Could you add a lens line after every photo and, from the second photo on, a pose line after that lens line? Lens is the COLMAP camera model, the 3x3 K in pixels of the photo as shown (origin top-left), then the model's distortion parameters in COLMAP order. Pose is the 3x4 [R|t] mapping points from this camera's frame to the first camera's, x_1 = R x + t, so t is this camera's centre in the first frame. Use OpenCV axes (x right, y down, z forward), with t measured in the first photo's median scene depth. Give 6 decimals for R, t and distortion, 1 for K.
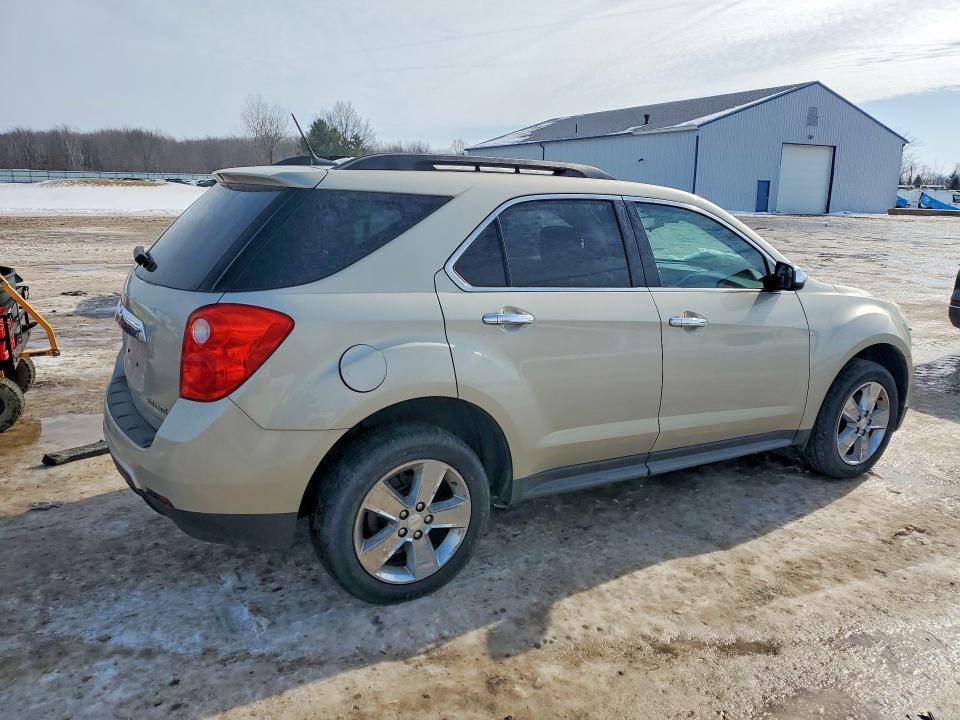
lens RADIAL K [[741.5, 0, 480.0], [0, 741.5, 360.0], [0, 0, 1]] dist [0.056912, -0.039928]
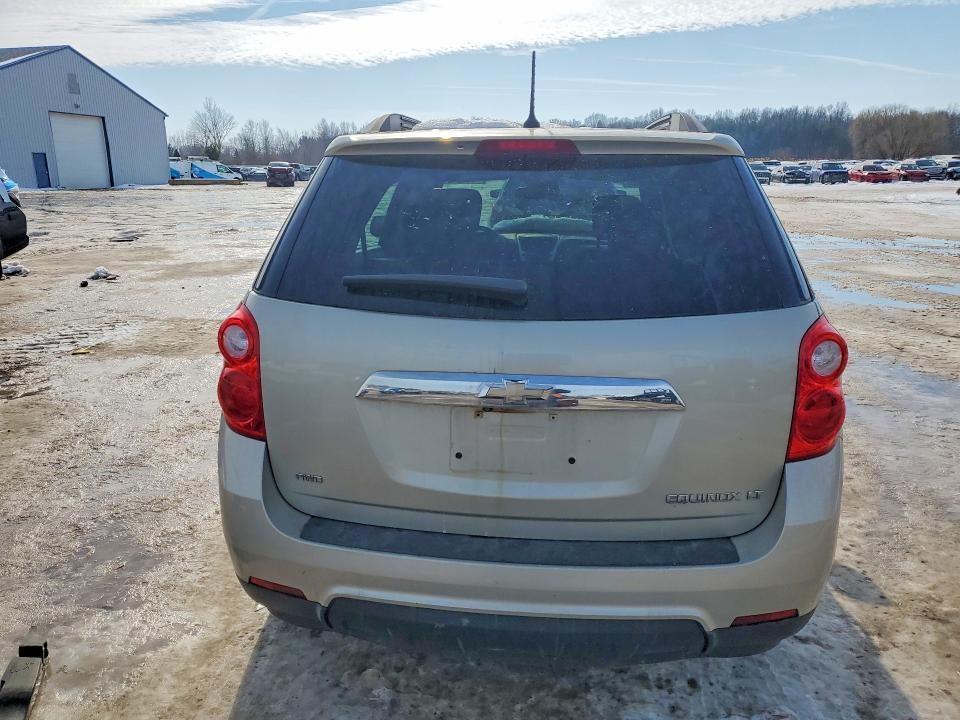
lens RADIAL K [[741.5, 0, 480.0], [0, 741.5, 360.0], [0, 0, 1]] dist [0.056912, -0.039928]
pose [[0.600146, -0.230974, 0.765817, -0.883012], [0.204274, 0.969912, 0.132447, -0.158842], [-0.773367, 0.076948, 0.629271, 0.629341]]
